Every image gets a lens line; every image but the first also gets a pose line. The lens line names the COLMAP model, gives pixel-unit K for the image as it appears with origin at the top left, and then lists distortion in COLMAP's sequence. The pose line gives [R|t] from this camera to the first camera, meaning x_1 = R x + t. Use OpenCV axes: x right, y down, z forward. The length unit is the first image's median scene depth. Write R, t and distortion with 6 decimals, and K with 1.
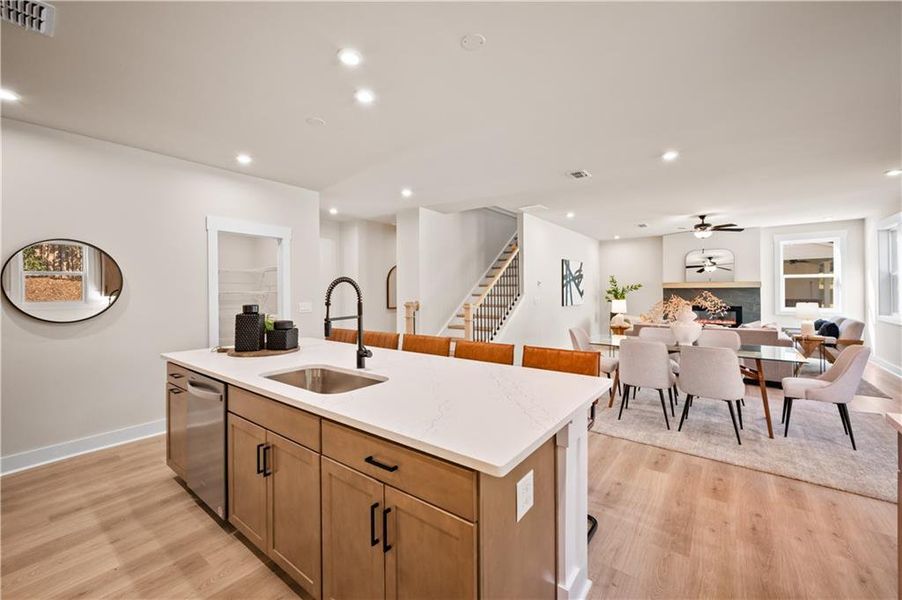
lens RADIAL K [[361.9, 0, 452.6], [0, 361.9, 290.6], [0, 0, 1]] dist [-0.000234, -0.001207]
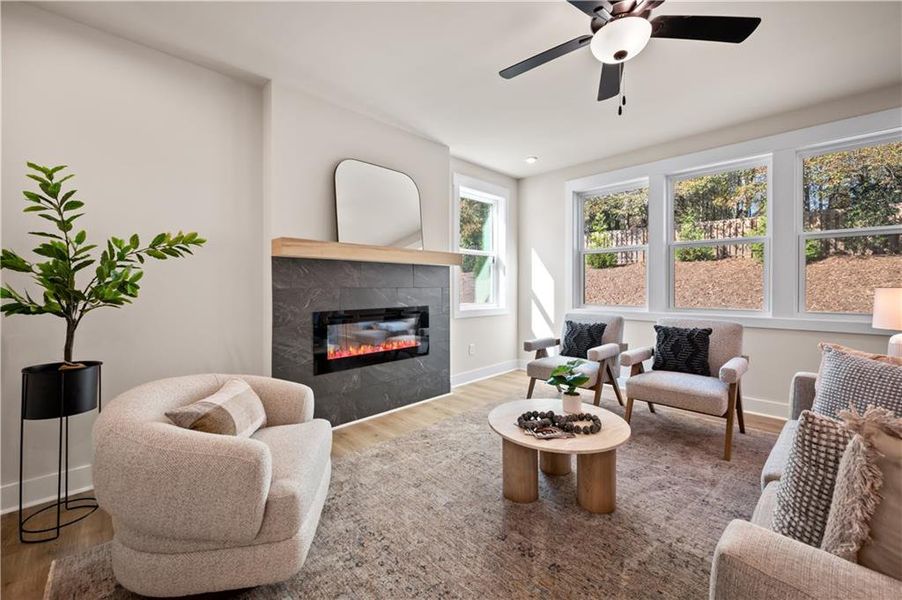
lens RADIAL K [[361.9, 0, 453.7], [0, 361.9, 287.9], [0, 0, 1]] dist [-0.000234, -0.001207]
pose [[0.159650, 0.001836, 0.987172, 0.870507], [0.000049, 0.999998, -0.001868, 0.054517], [-0.987174, 0.000347, 0.159650, 2.254641]]
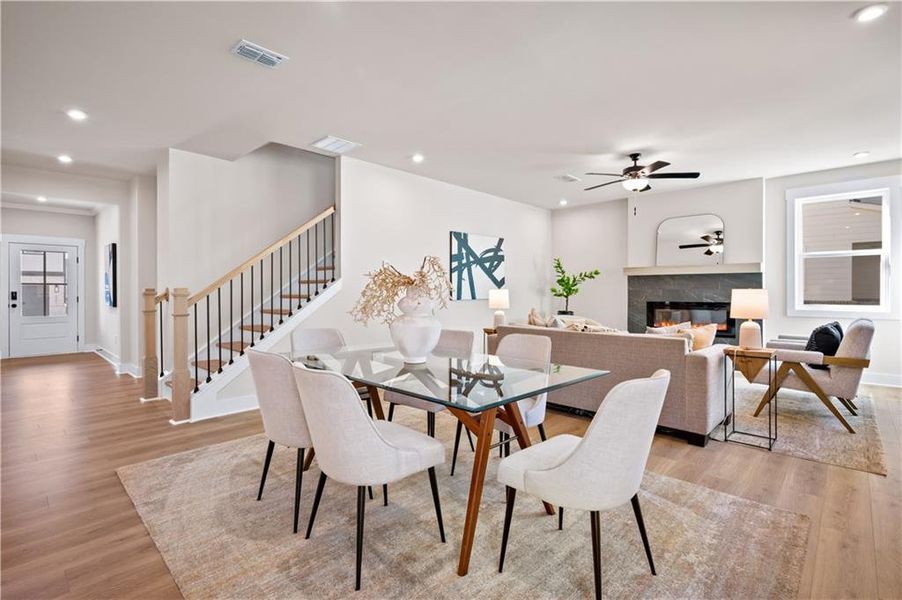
lens RADIAL K [[421.5, 0, 461.1], [0, 421.5, 296.2], [0, 0, 1]] dist [-0.002979, -0.000697]
pose [[0.994514, 0.004742, -0.104491, 0.991553], [-0.003402, 0.999910, 0.013000, 0.061120], [0.104544, -0.012573, 0.994441, 0.515769]]
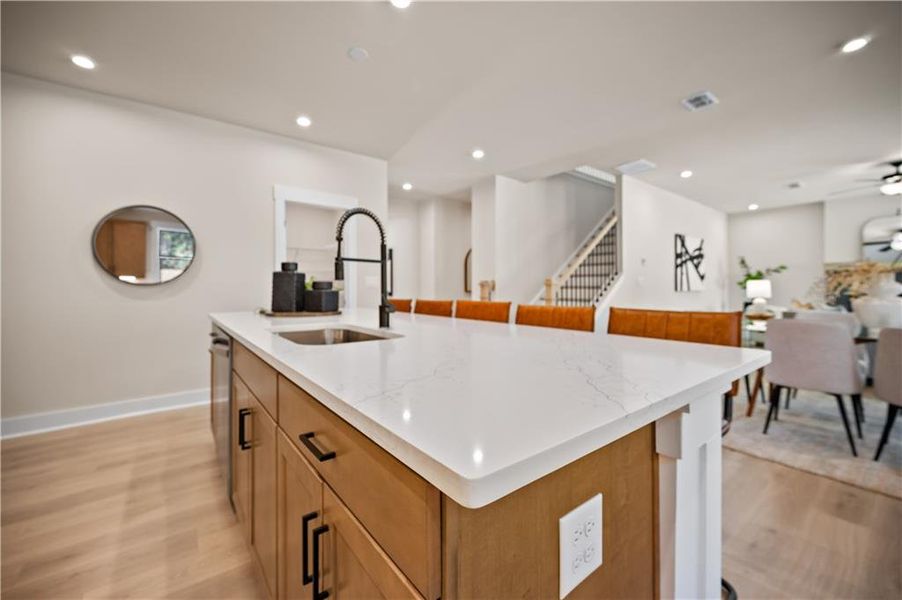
lens RADIAL K [[361.9, 0, 453.3], [0, 361.9, 286.3], [0, 0, 1]] dist [-0.000234, -0.001207]
pose [[0.966943, 0.002478, -0.254980, 0.065843], [-0.003920, 0.999979, -0.005147, 0.092959], [0.254962, 0.005976, 0.966933, 0.203431]]
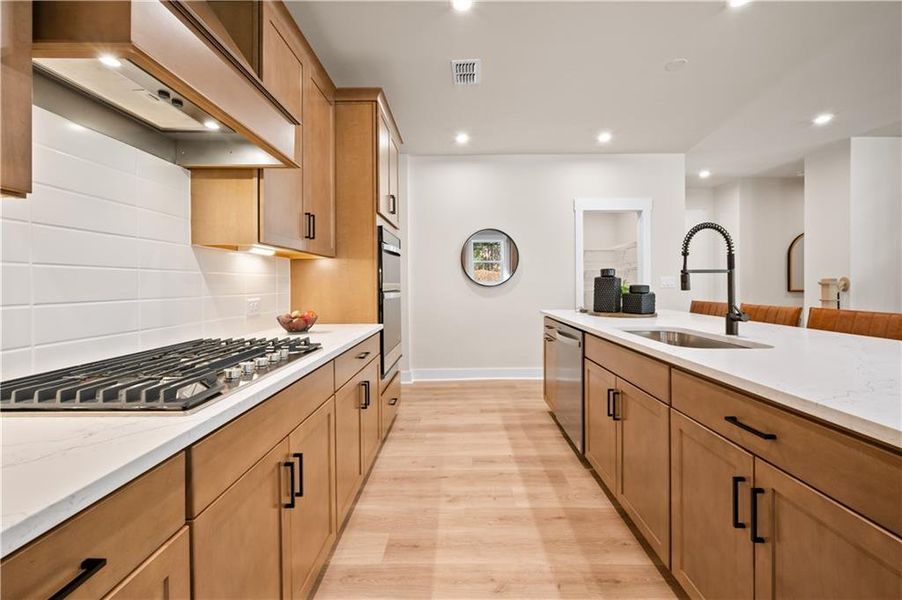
lens RADIAL K [[361.9, 0, 454.7], [0, 361.9, 284.3], [0, 0, 1]] dist [-0.000234, -0.001207]
pose [[0.595640, 0.005454, -0.803233, 0.018748], [0.000363, 0.999975, 0.007058, 0.069047], [0.803251, -0.004495, 0.595623, 0.016294]]
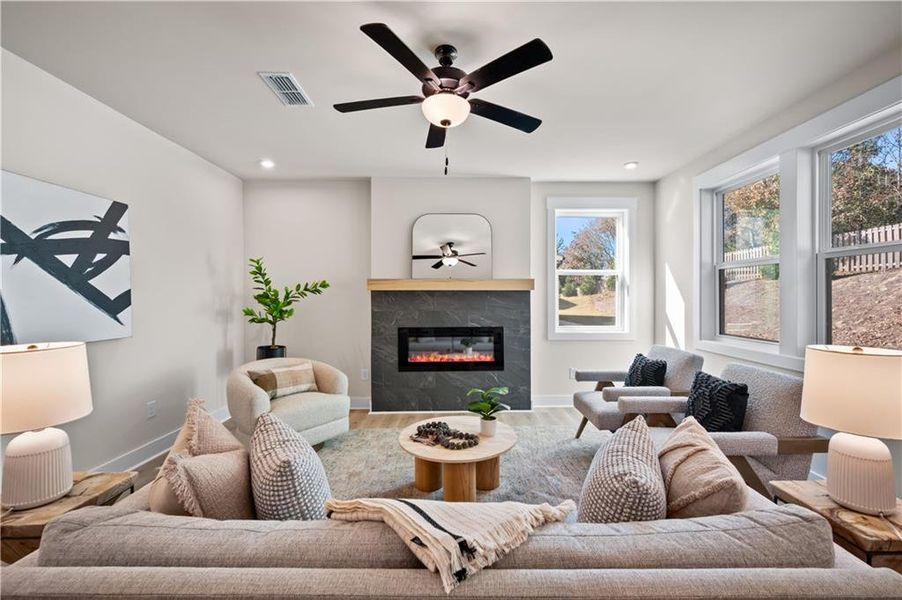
lens RADIAL K [[361.9, 0, 453.7], [0, 361.9, 298.0], [0, 0, 1]] dist [-0.000234, -0.001207]
pose [[0.796797, 0.002840, 0.604241, 1.079371], [-0.002757, 0.999996, -0.001064, 0.007367], [-0.604241, -0.000819, 0.796801, 1.584807]]
